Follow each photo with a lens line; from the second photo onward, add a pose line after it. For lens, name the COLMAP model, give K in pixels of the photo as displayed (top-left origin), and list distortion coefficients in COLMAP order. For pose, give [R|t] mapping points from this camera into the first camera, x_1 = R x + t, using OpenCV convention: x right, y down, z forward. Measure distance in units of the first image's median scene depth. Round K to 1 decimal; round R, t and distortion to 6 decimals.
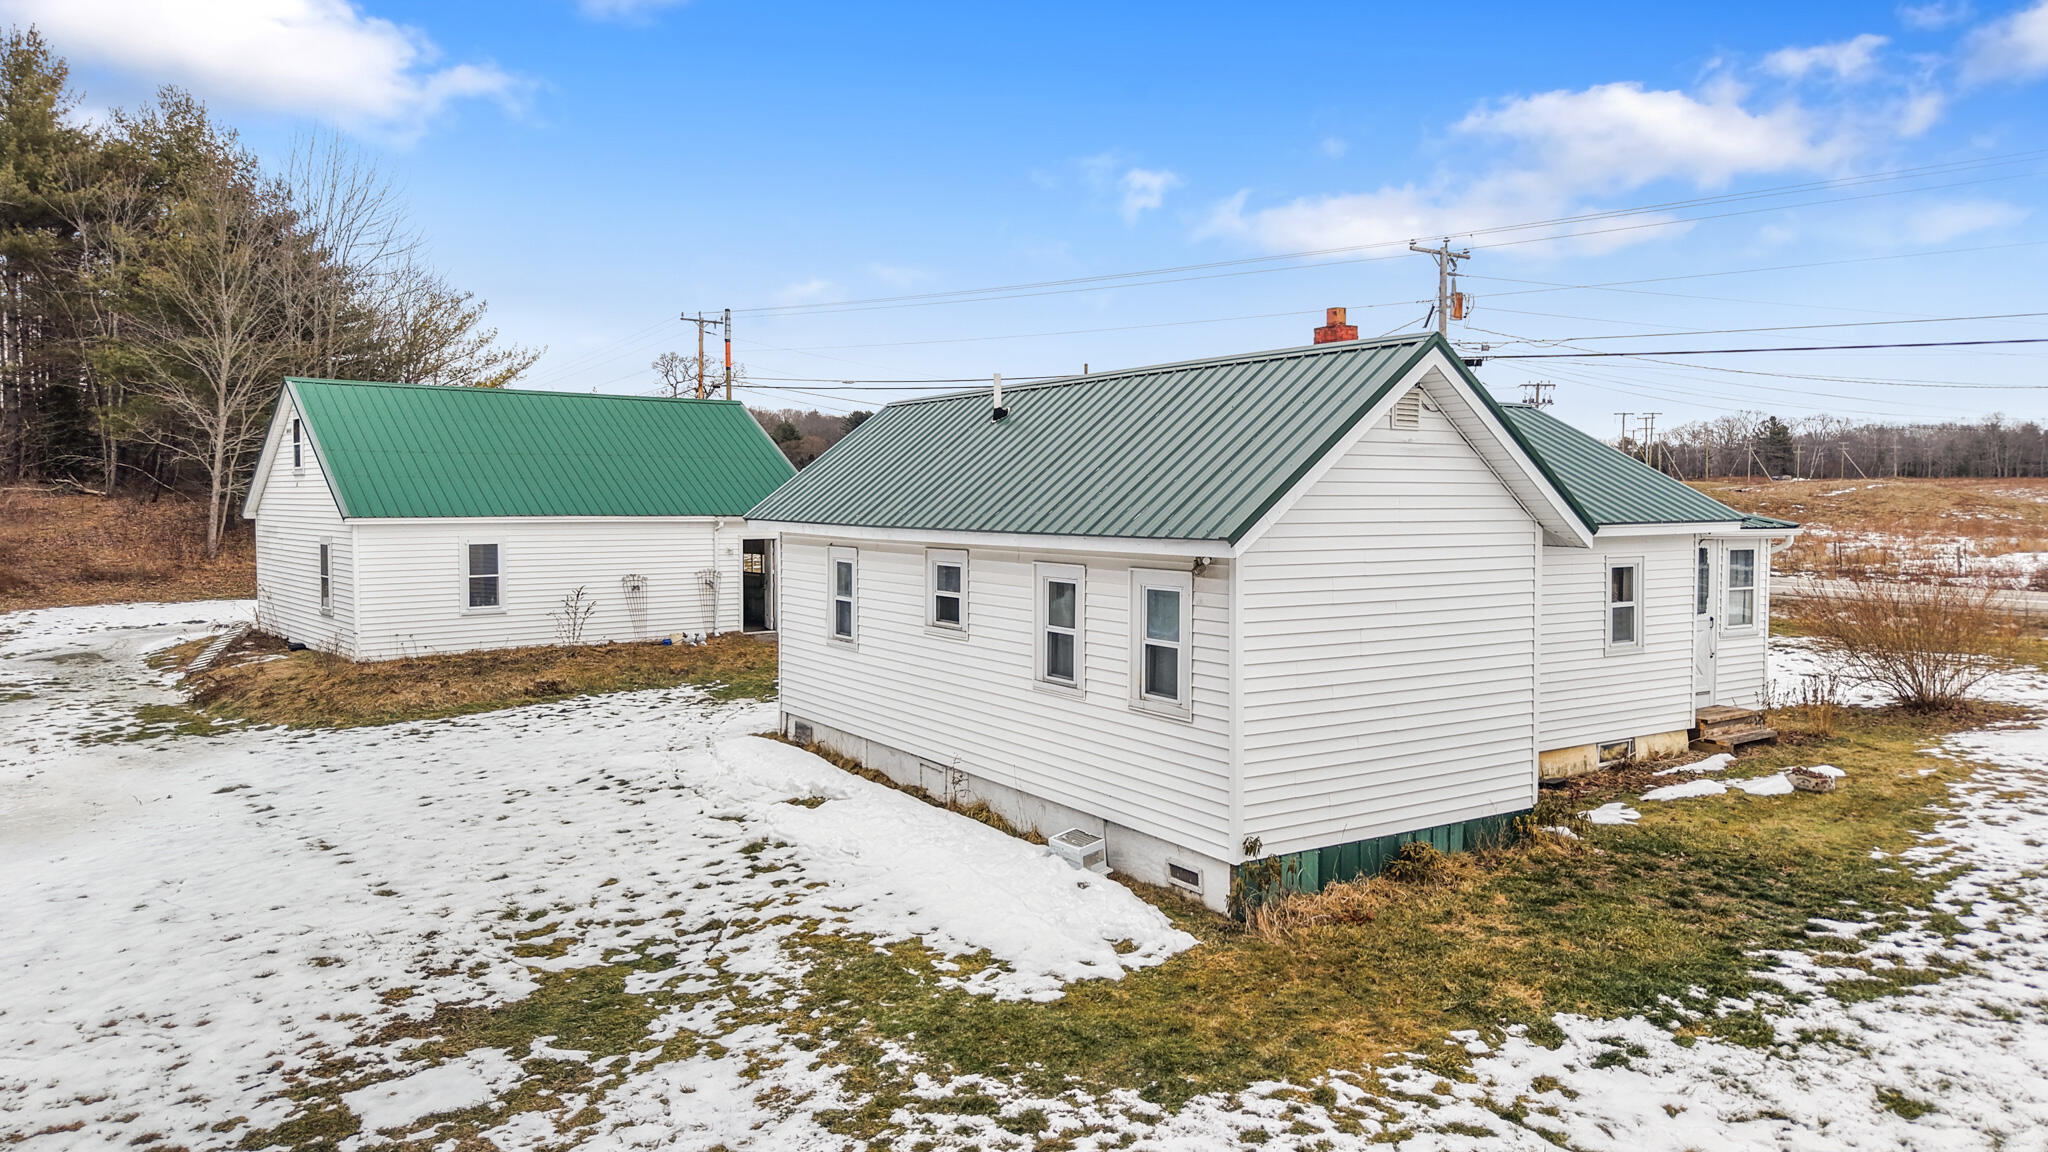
lens RADIAL K [[1382.9, 0, 1028.2], [0, 1382.9, 574.2], [0, 0, 1]] dist [0.024821, -0.028884]
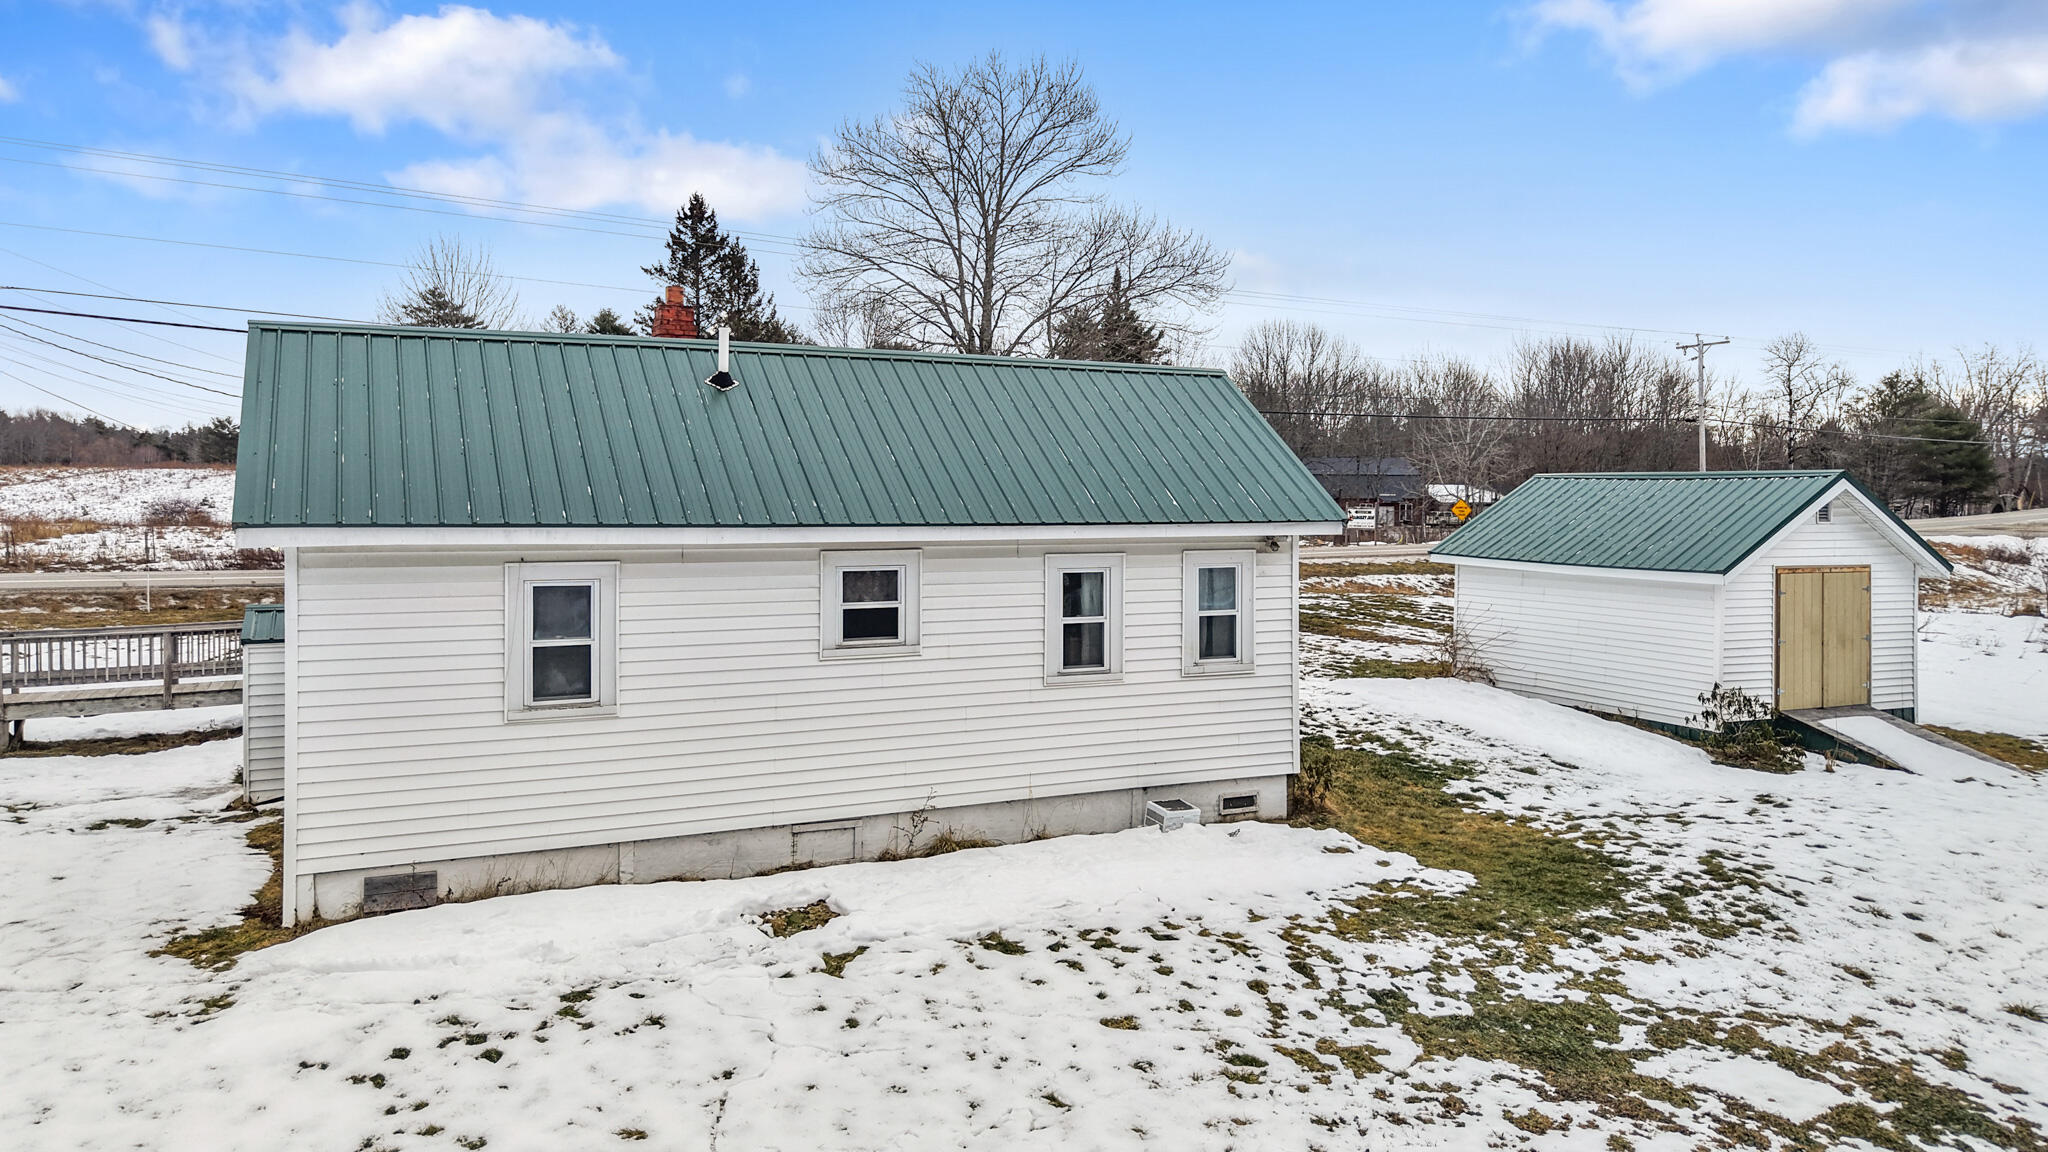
lens RADIAL K [[1382.9, 0, 1028.2], [0, 1382.9, 574.2], [0, 0, 1]] dist [0.024821, -0.028884]
pose [[0.123940, -0.062439, 0.990323, -1.175062], [0.050844, 0.997107, 0.056503, -0.062042], [-0.990986, 0.043349, 0.126756, 1.103231]]
